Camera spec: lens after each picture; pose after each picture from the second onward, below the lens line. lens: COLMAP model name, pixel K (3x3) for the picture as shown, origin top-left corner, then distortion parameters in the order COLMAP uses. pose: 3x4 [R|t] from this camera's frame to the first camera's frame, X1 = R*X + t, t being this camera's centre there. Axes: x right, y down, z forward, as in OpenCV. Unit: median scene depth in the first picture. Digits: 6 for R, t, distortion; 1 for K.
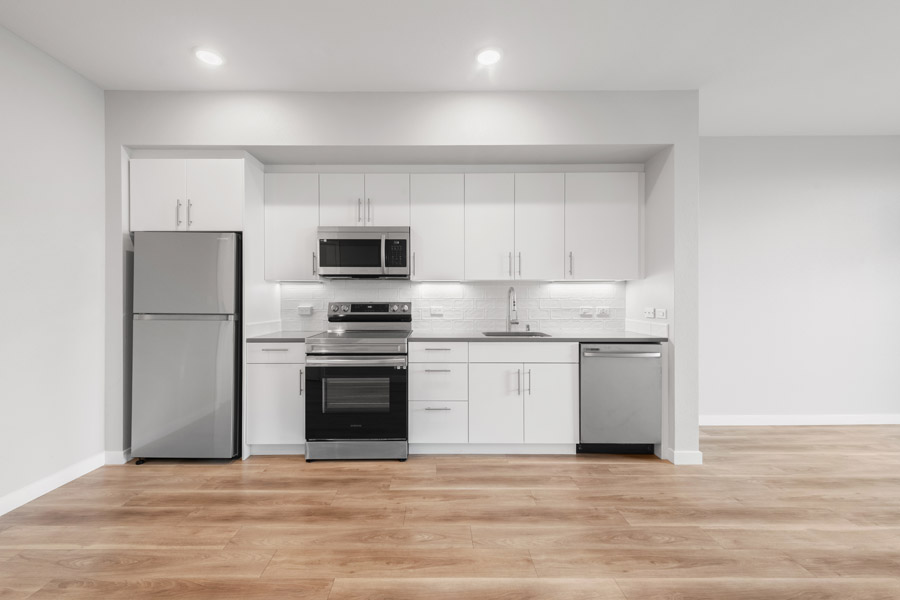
lens RADIAL K [[356.1, 0, 430.4], [0, 356.1, 300.7], [0, 0, 1]] dist [0.007582, -0.001169]
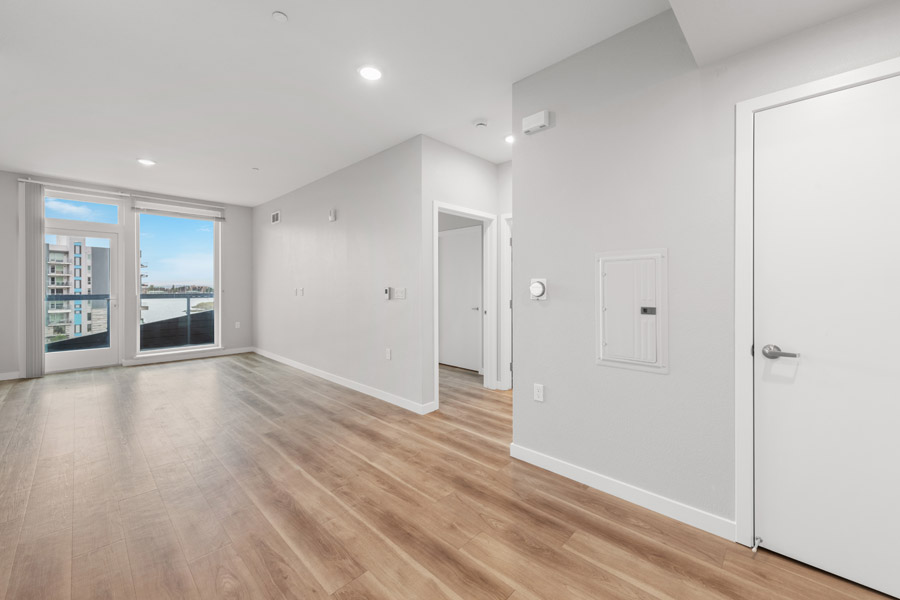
lens RADIAL K [[356.1, 0, 449.2], [0, 356.1, 292.6], [0, 0, 1]] dist [0.007582, -0.001169]
pose [[-0.707384, -0.008372, 0.706780, -0.668404], [0.003752, 0.999871, 0.015599, -0.007060], [-0.706819, 0.013687, -0.707262, 0.846745]]
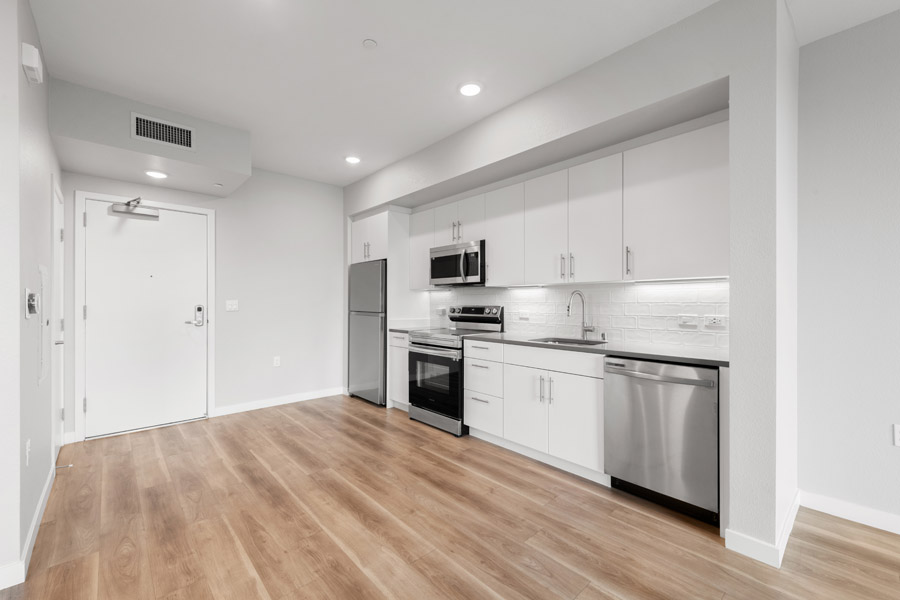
lens RADIAL K [[373.5, 0, 456.7], [0, 373.5, 303.8], [0, 0, 1]] dist [0.002382, -0.001494]
pose [[0.677049, 0.004495, -0.735924, 0.864362], [-0.001690, 0.999988, 0.004553, -0.009067], [0.735936, -0.001839, 0.677049, 0.141258]]
